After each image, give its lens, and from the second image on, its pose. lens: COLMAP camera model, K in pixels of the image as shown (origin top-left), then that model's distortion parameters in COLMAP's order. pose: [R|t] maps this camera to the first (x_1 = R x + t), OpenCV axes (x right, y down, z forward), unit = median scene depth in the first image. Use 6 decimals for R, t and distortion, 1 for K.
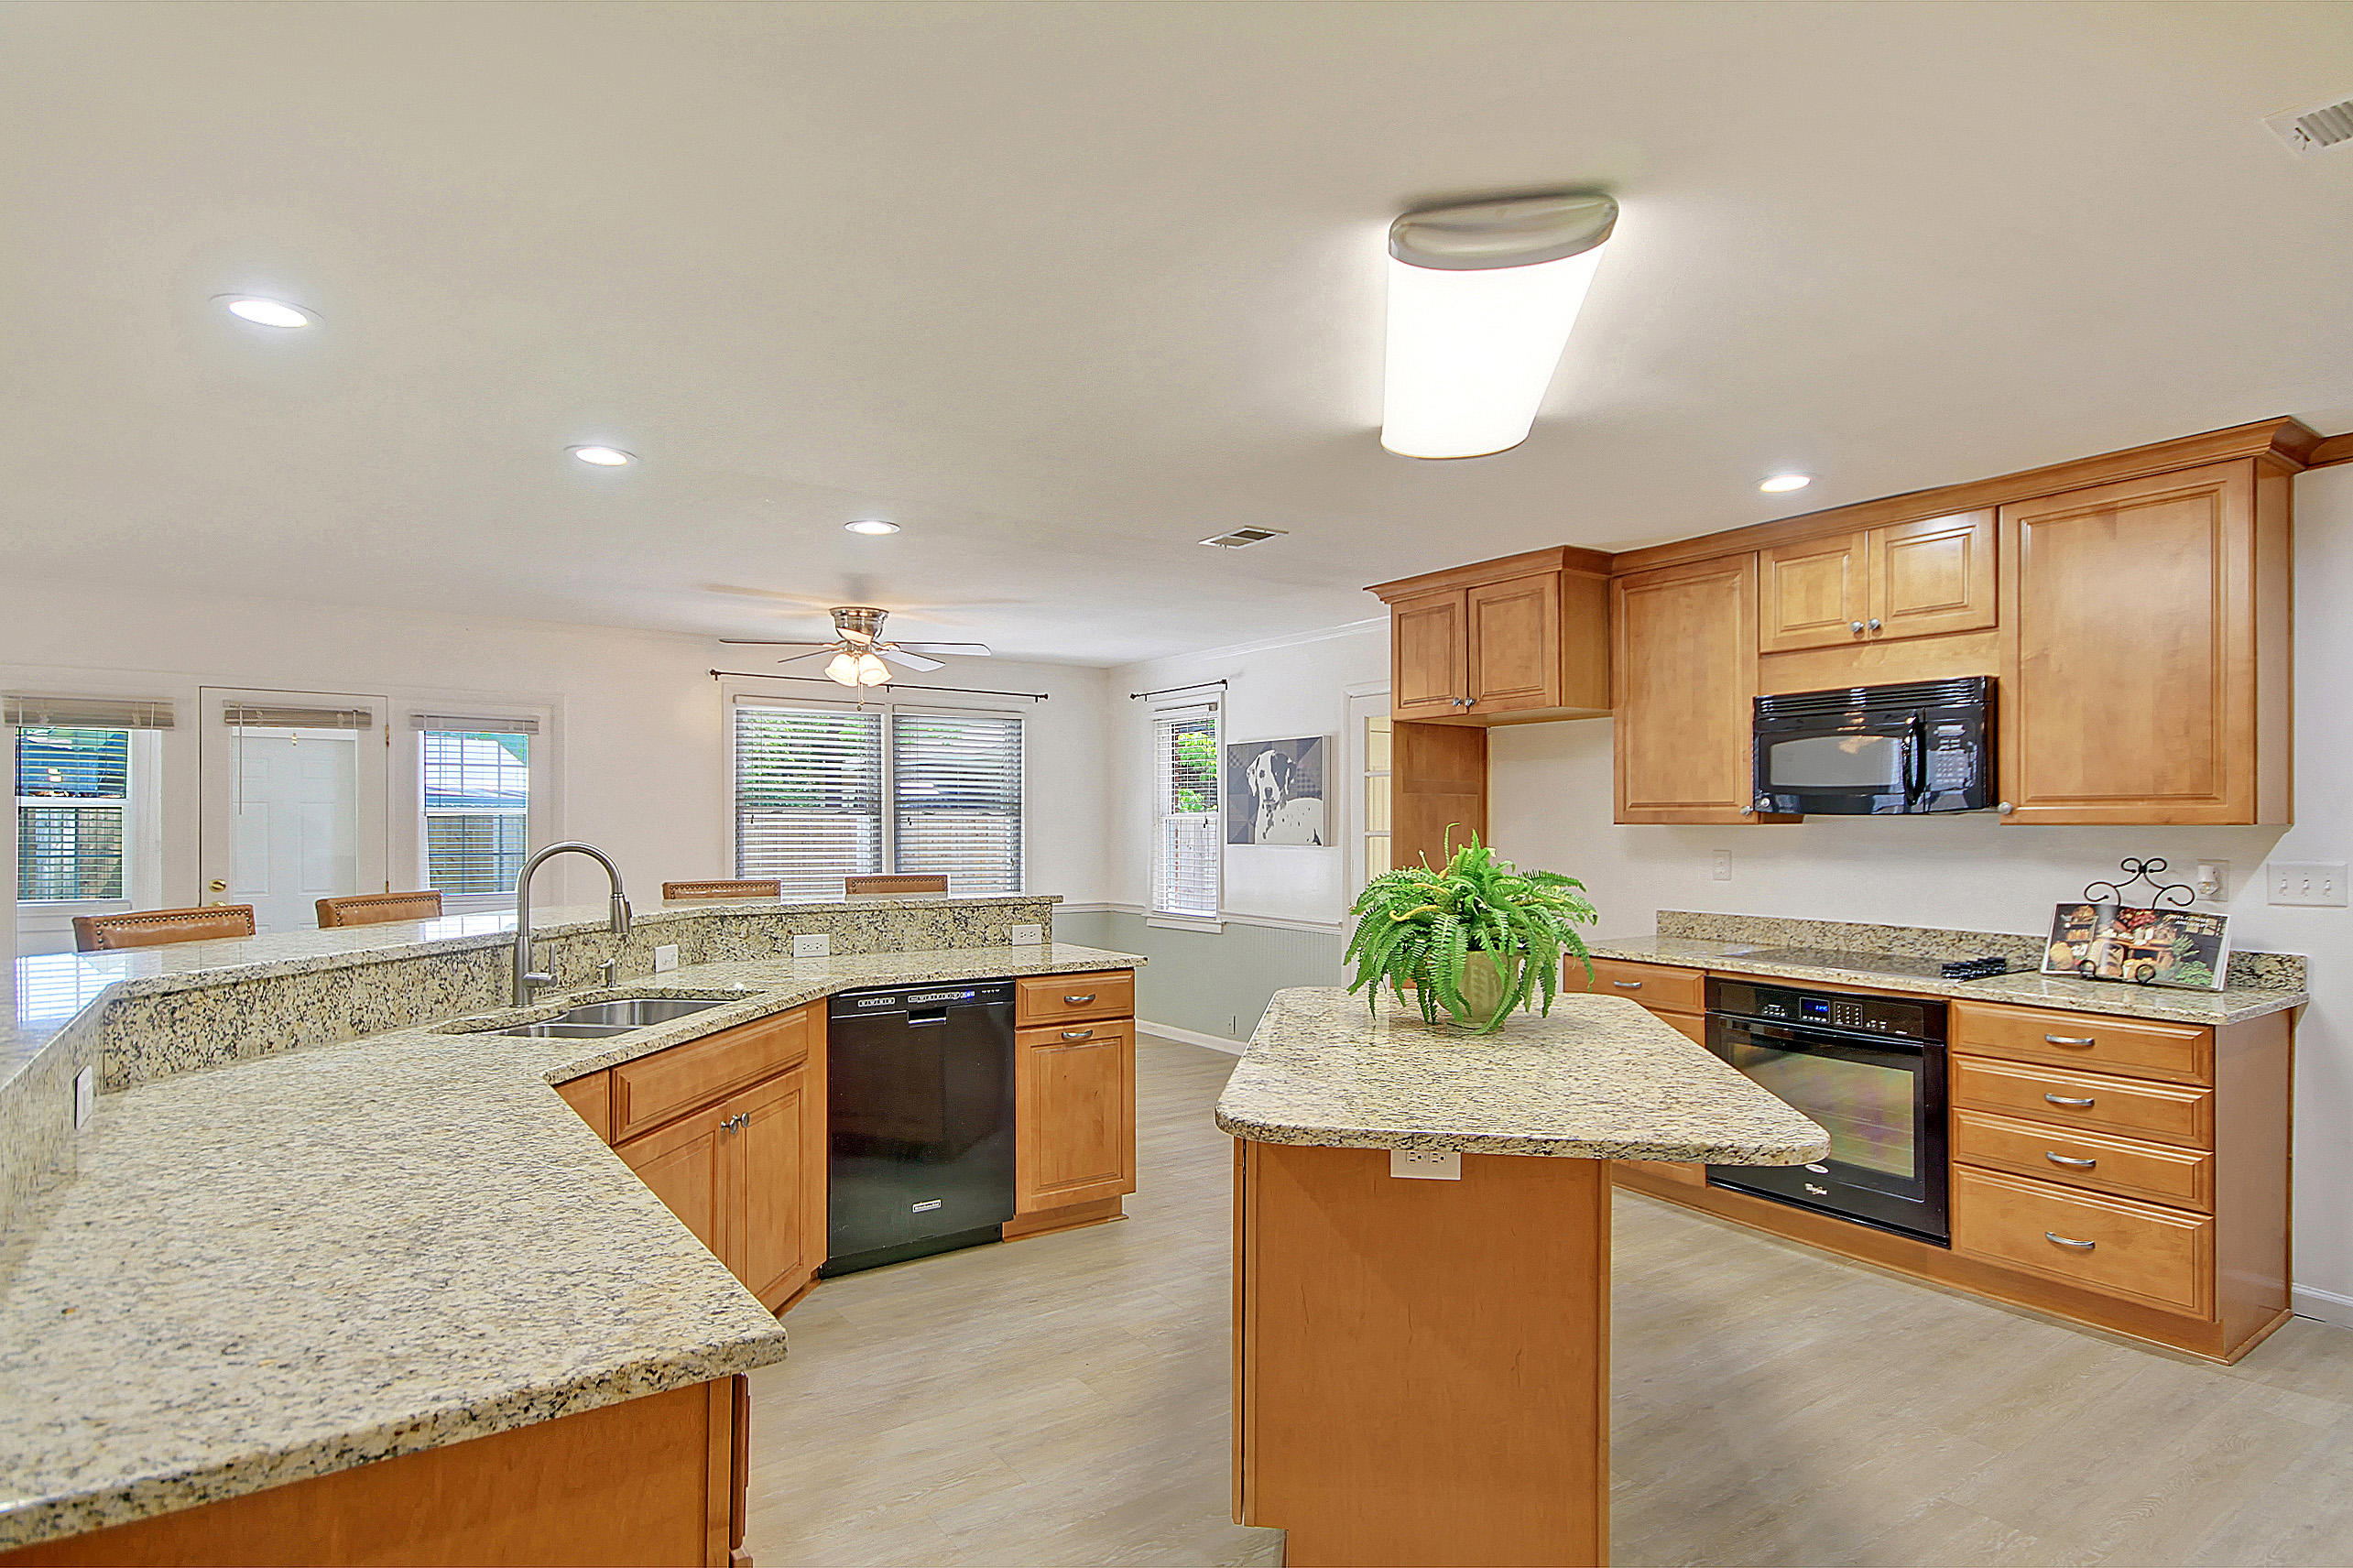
lens RADIAL K [[1238.4, 0, 1178.6], [0, 1238.4, 800.7], [0, 0, 1]] dist [0.004497, 0.003433]
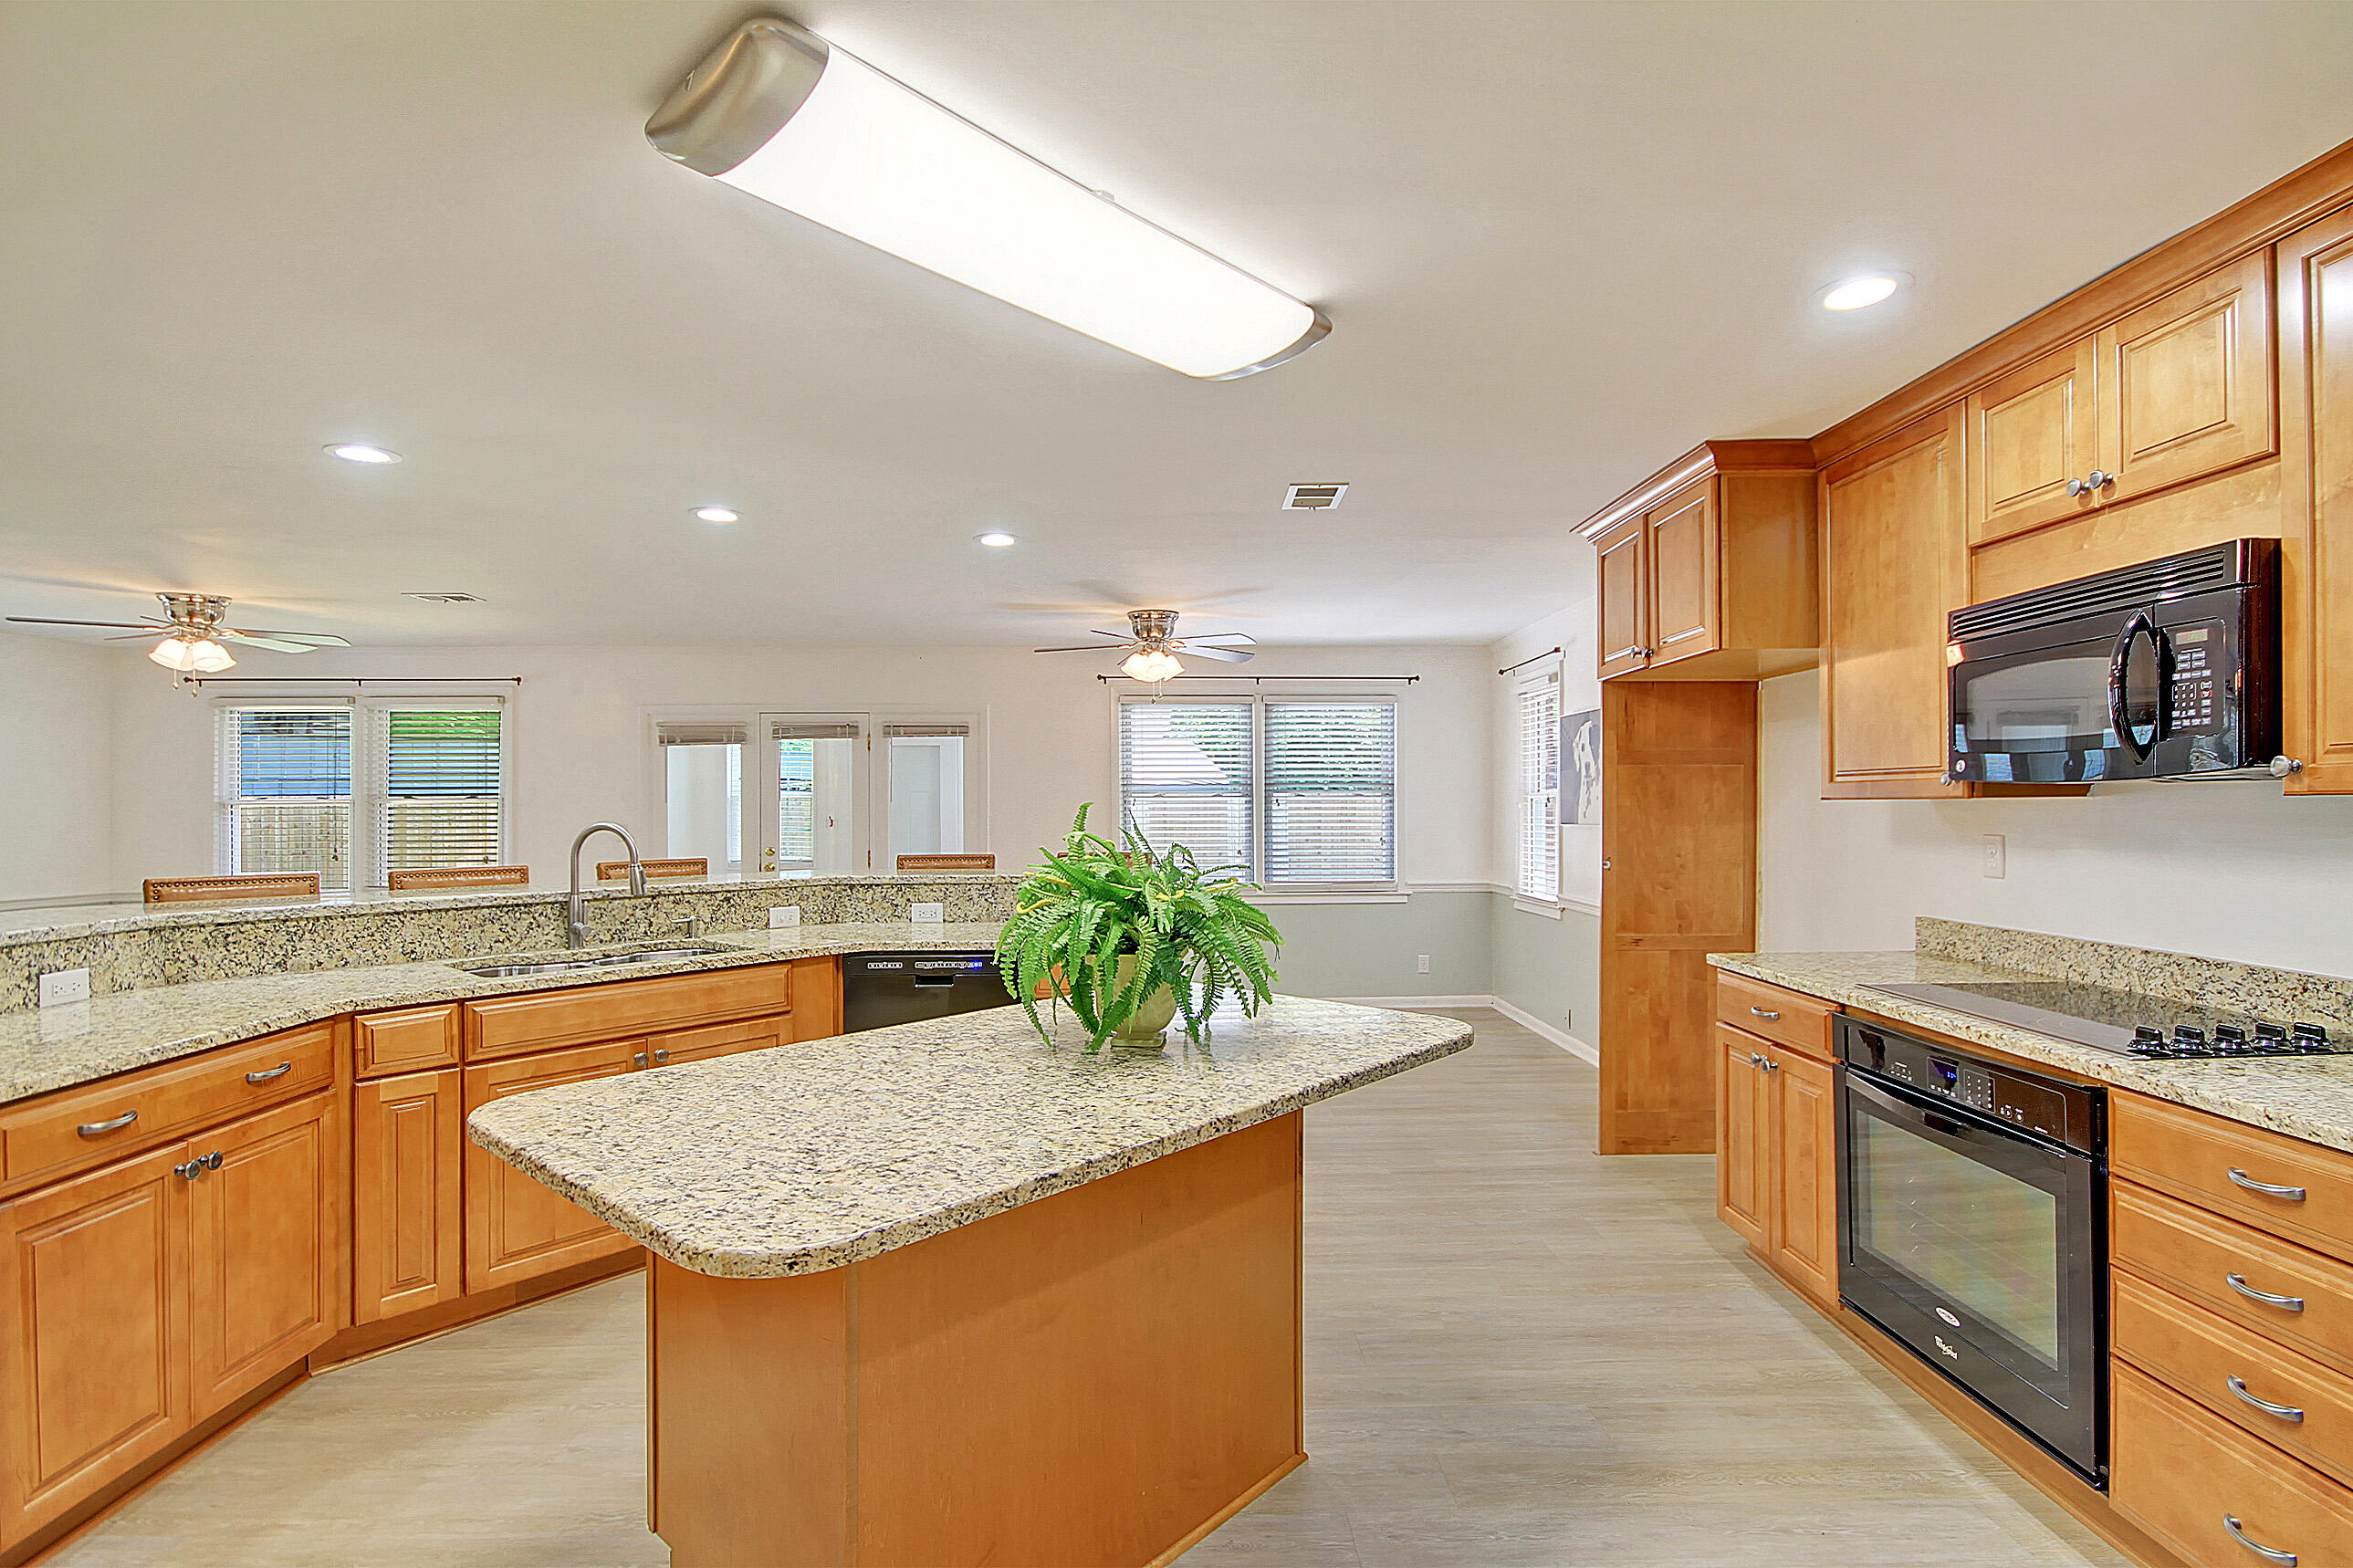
lens RADIAL K [[1118.9, 0, 1184.2], [0, 1118.9, 793.6], [0, 0, 1]] dist [0.003009, -0.002219]
pose [[0.839724, -0.012972, -0.542859, 0.458131], [0.017886, 0.999833, 0.003776, 0.006960], [0.542719, -0.012880, 0.839816, 0.256489]]
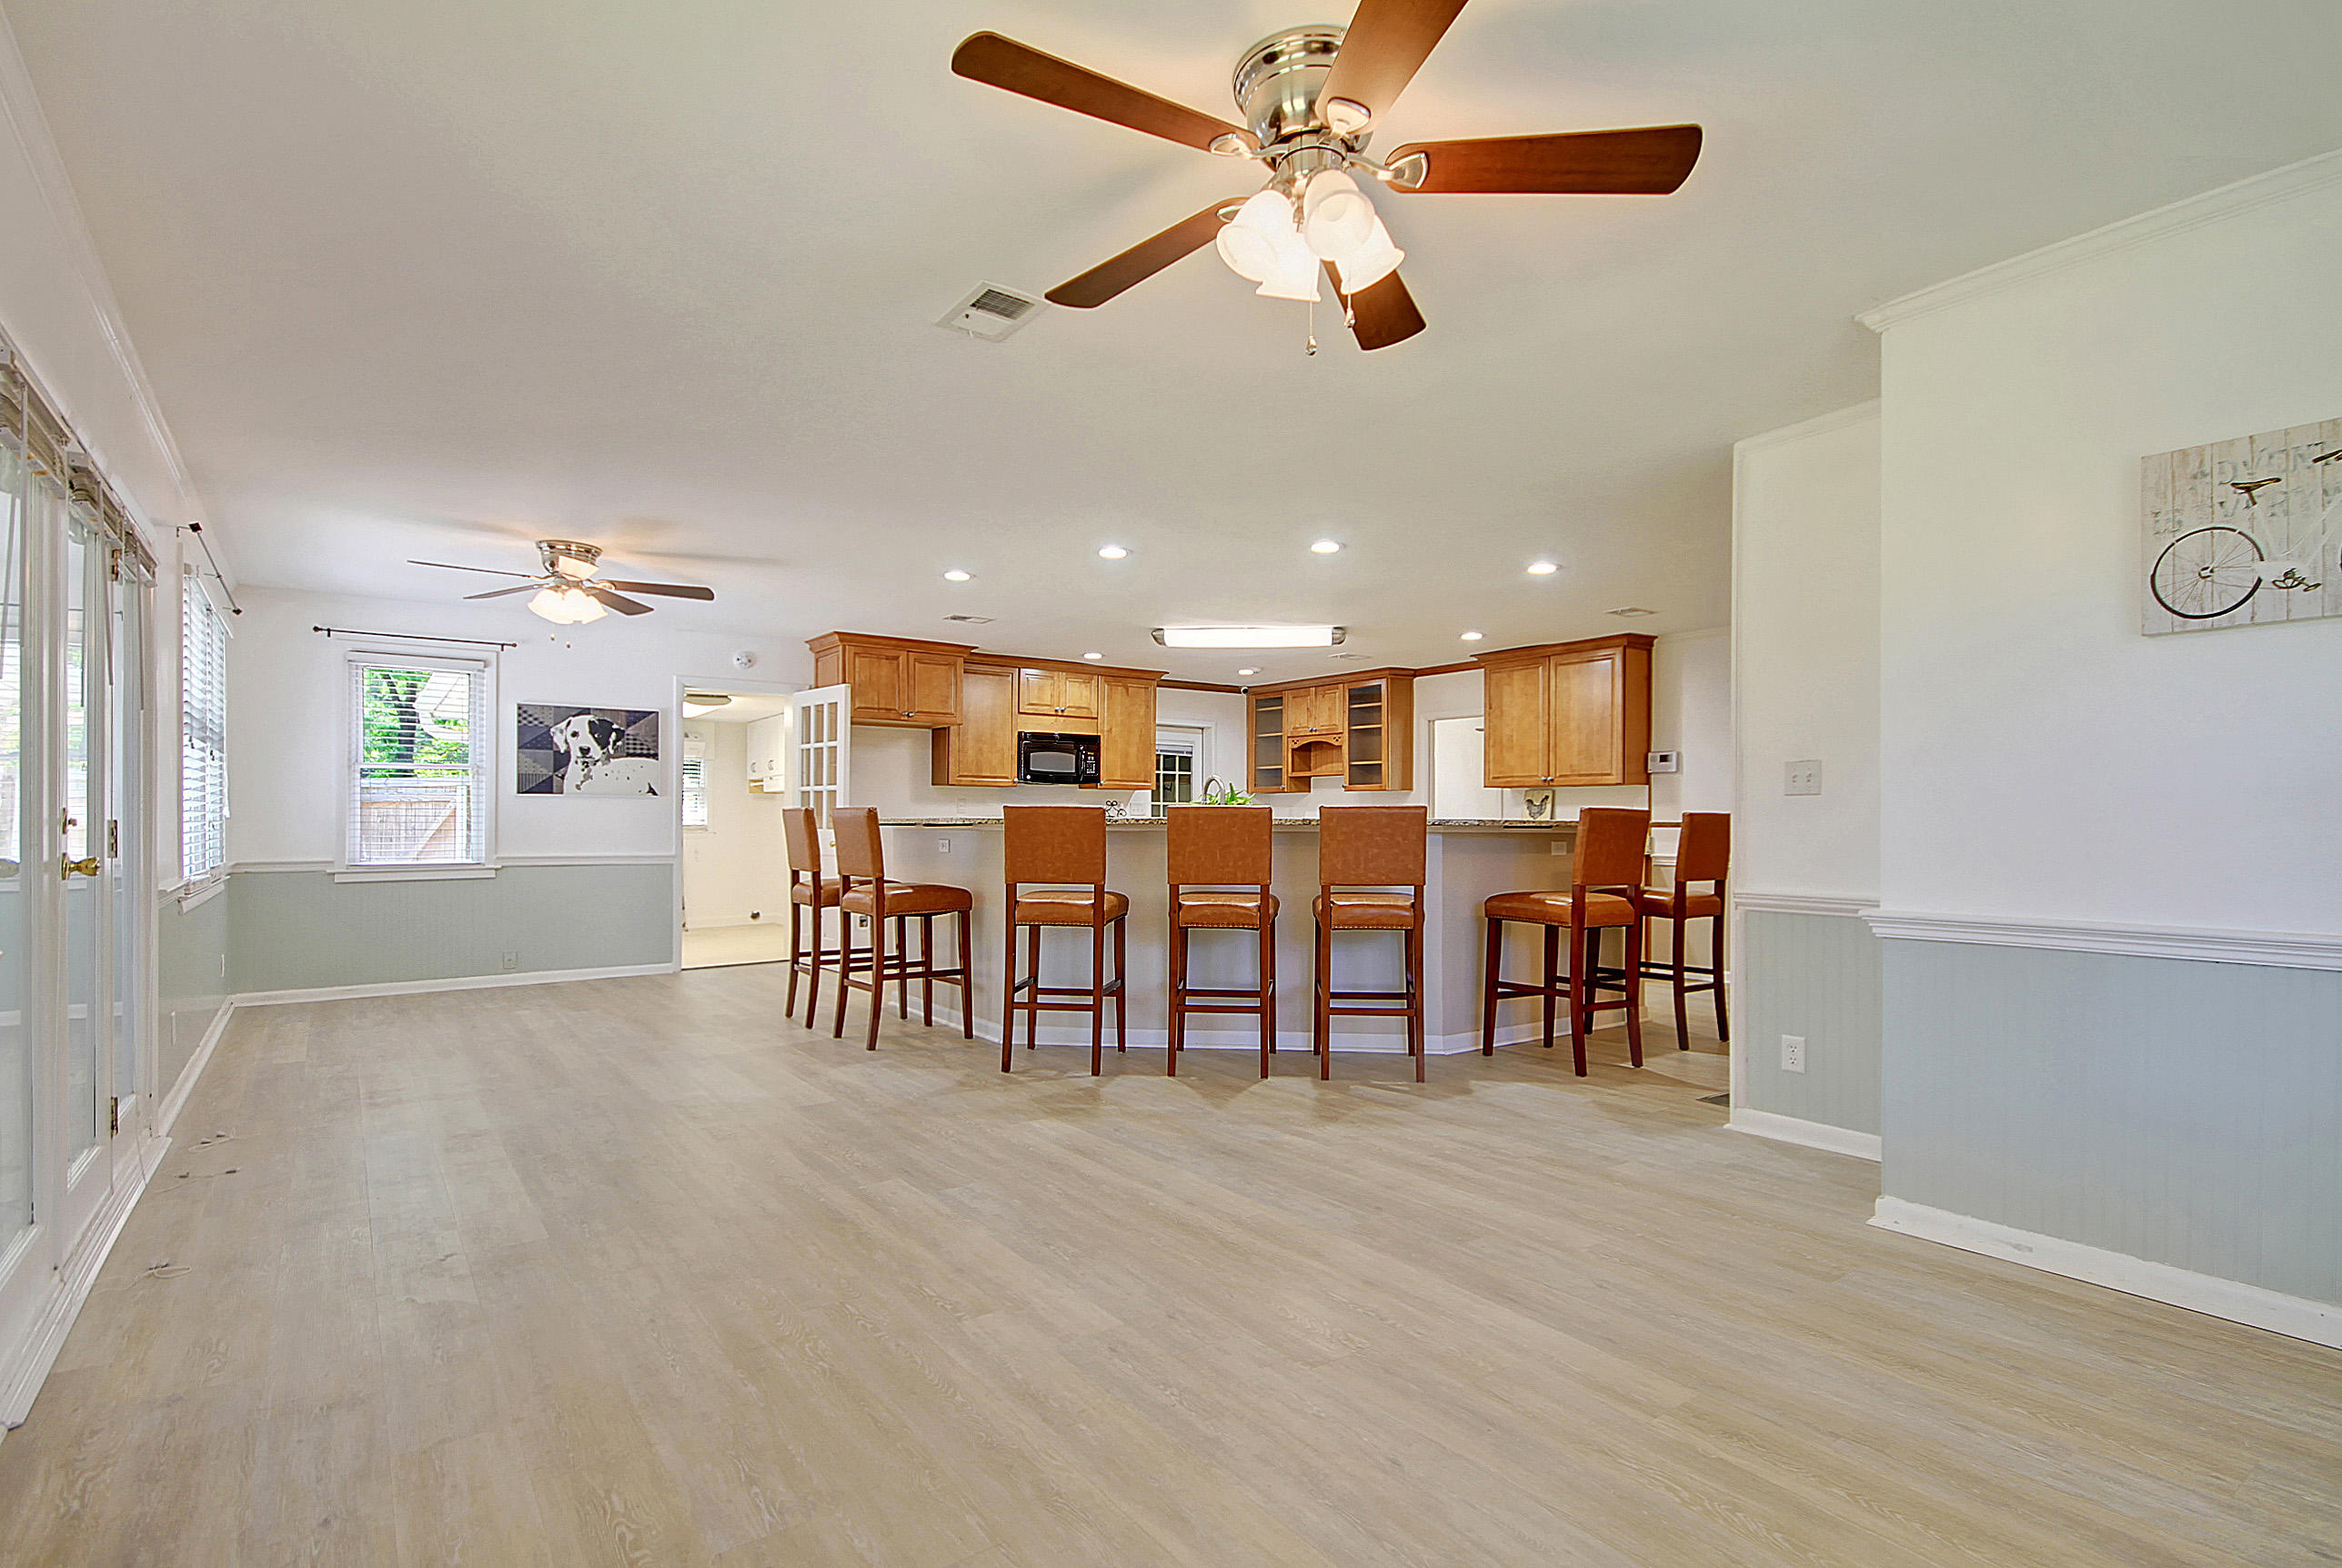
lens RADIAL K [[1113.7, 0, 1173.9], [0, 1113.7, 809.5], [0, 0, 1]] dist [0.003009, -0.002219]
pose [[-0.024199, 0.007400, 0.999680, -1.696819], [-0.023263, 0.999698, -0.007963, 0.075796], [-0.999436, -0.023448, -0.024020, 0.790284]]
